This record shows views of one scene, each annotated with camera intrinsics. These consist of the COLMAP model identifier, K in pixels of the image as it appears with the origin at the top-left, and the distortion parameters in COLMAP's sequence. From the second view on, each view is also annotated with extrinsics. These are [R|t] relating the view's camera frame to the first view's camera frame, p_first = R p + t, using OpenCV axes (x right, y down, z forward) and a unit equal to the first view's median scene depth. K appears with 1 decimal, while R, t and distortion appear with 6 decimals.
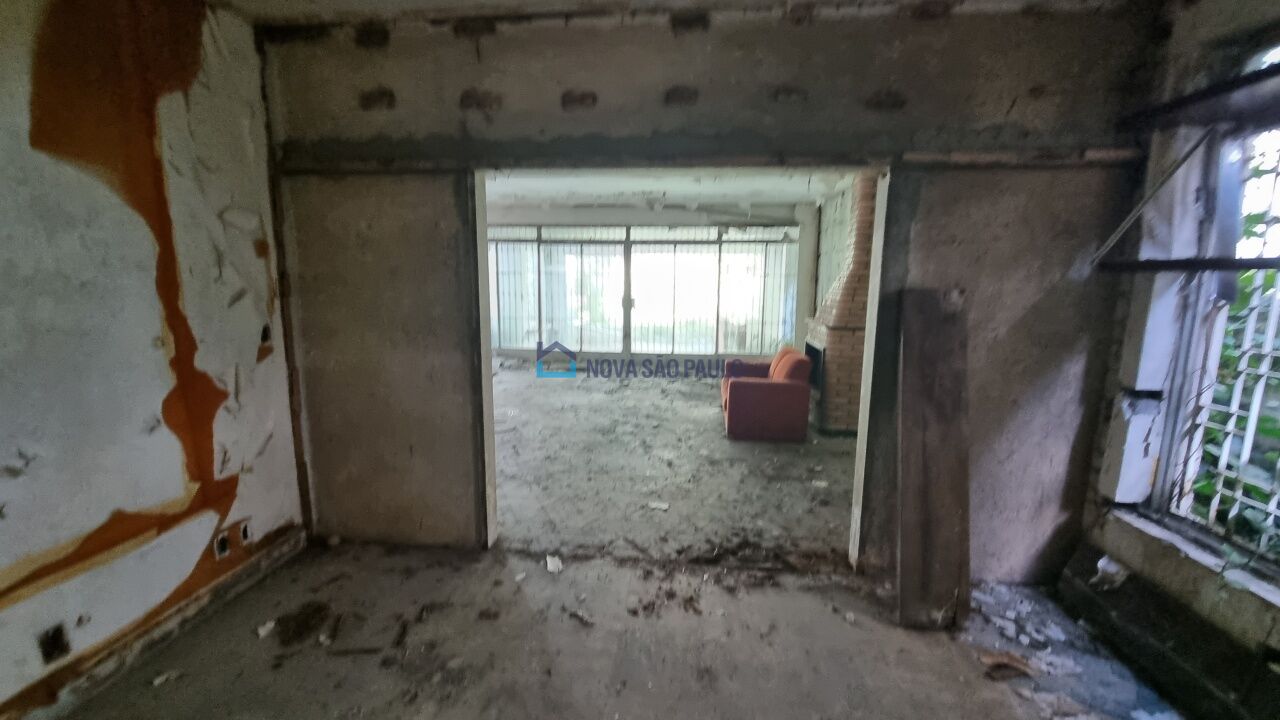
lens RADIAL K [[518.5, 0, 636.2], [0, 518.5, 358.7], [0, 0, 1]] dist [0.003492, -0.000365]
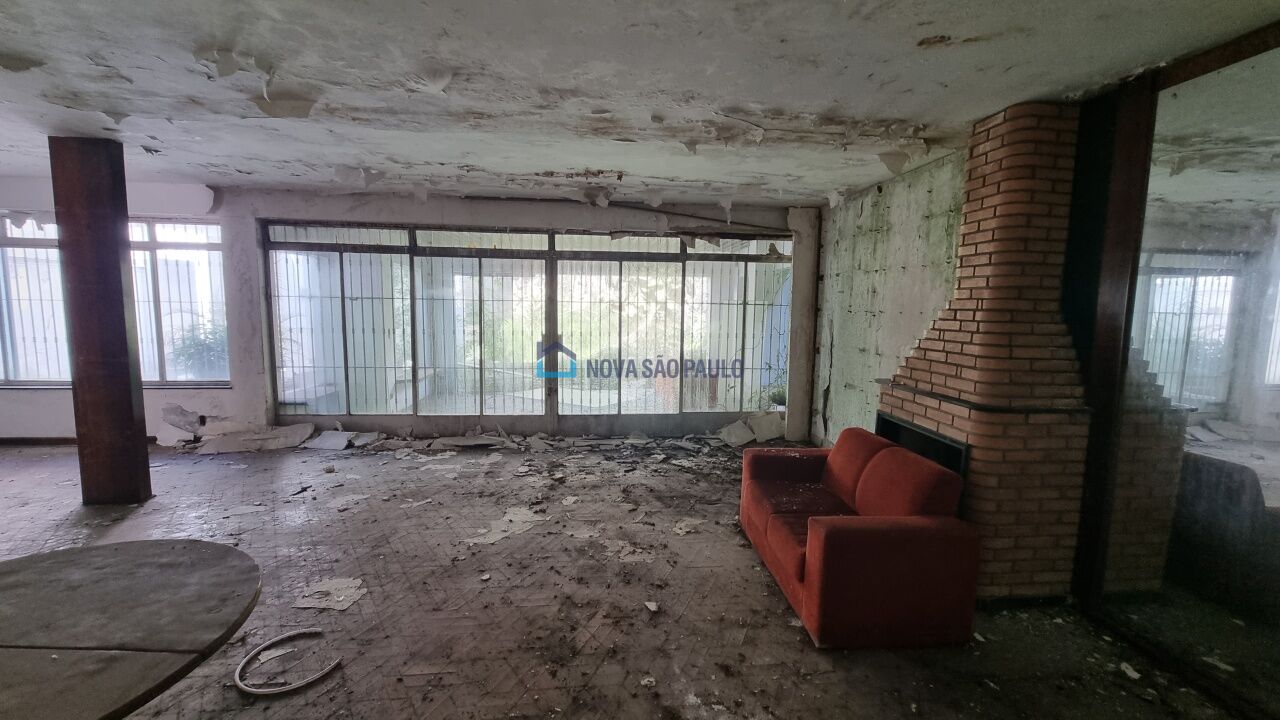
lens RADIAL K [[518.5, 0, 641.5], [0, 518.5, 364.2], [0, 0, 1]] dist [0.003492, -0.000365]
pose [[0.978350, -0.018883, 0.206096, -0.044432], [0.026399, 0.999081, -0.033779, -0.055934], [-0.205268, 0.038488, 0.977949, 0.321123]]
